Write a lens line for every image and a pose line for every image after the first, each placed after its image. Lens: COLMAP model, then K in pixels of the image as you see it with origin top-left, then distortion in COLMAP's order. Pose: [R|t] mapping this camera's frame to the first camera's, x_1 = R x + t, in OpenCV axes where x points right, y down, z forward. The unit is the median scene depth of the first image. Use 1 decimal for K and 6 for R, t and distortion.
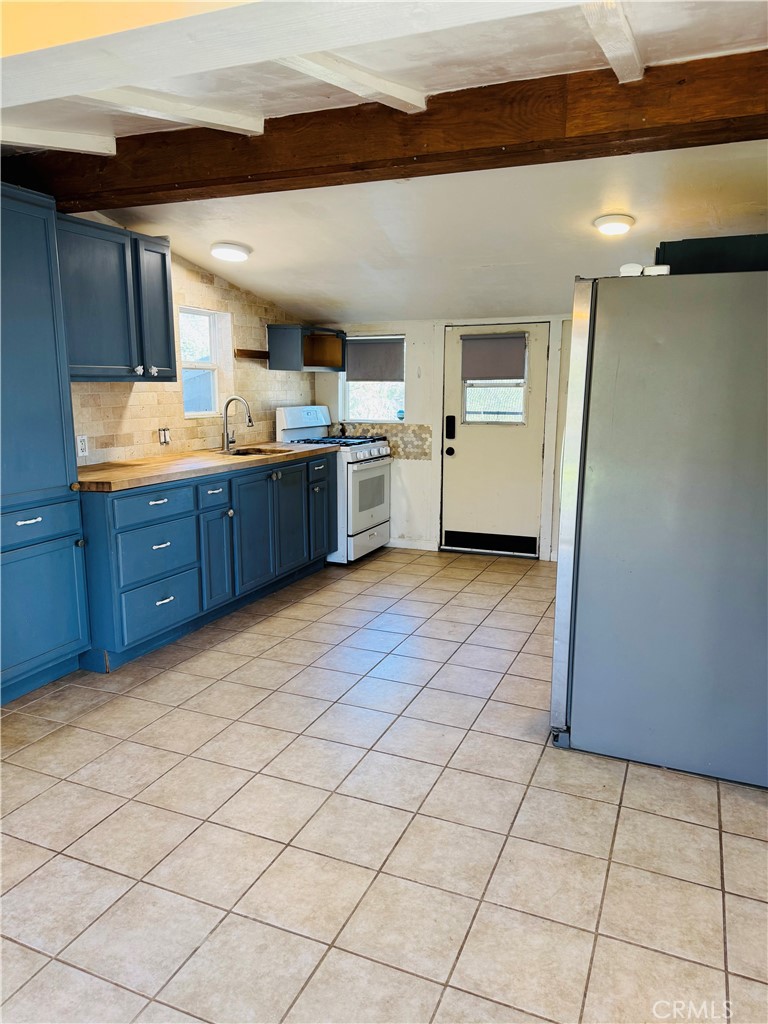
lens RADIAL K [[723.2, 0, 384.0], [0, 723.2, 512.0], [0, 0, 1]] dist [0.133445, -0.210496]
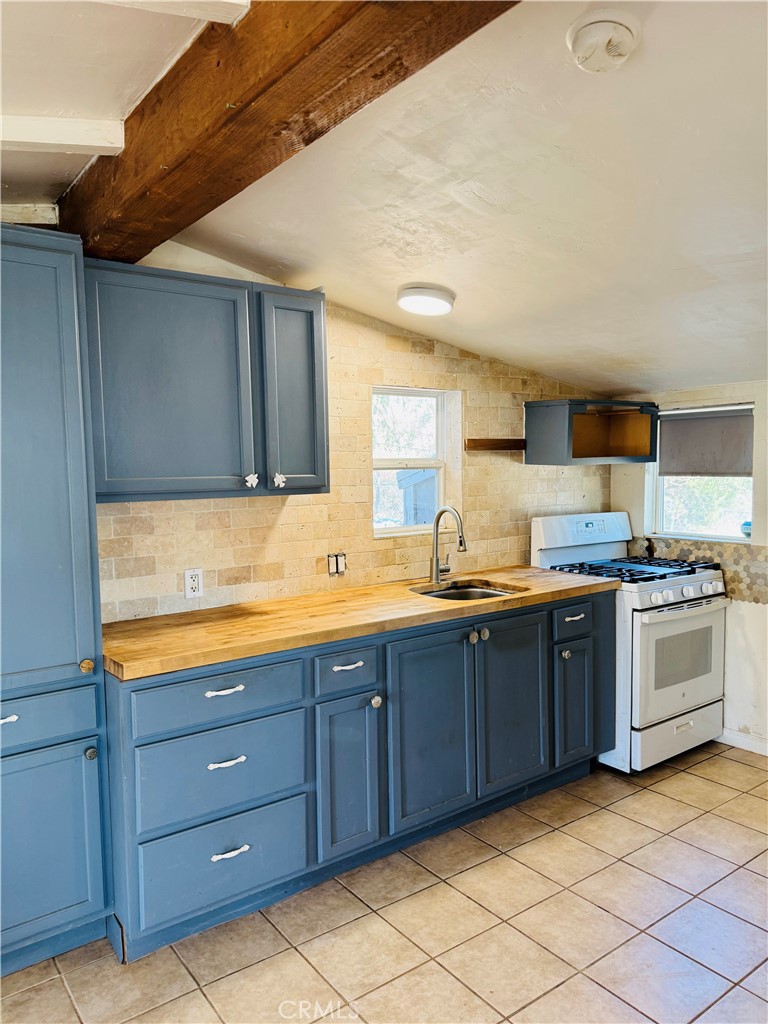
lens RADIAL K [[723.2, 0, 384.0], [0, 723.2, 512.0], [0, 0, 1]] dist [0.133445, -0.210496]
pose [[0.864460, 0.017939, -0.502382, 0.079487], [-0.071628, 0.993562, -0.087773, -0.080027], [0.497573, 0.111861, 0.860179, 0.341437]]
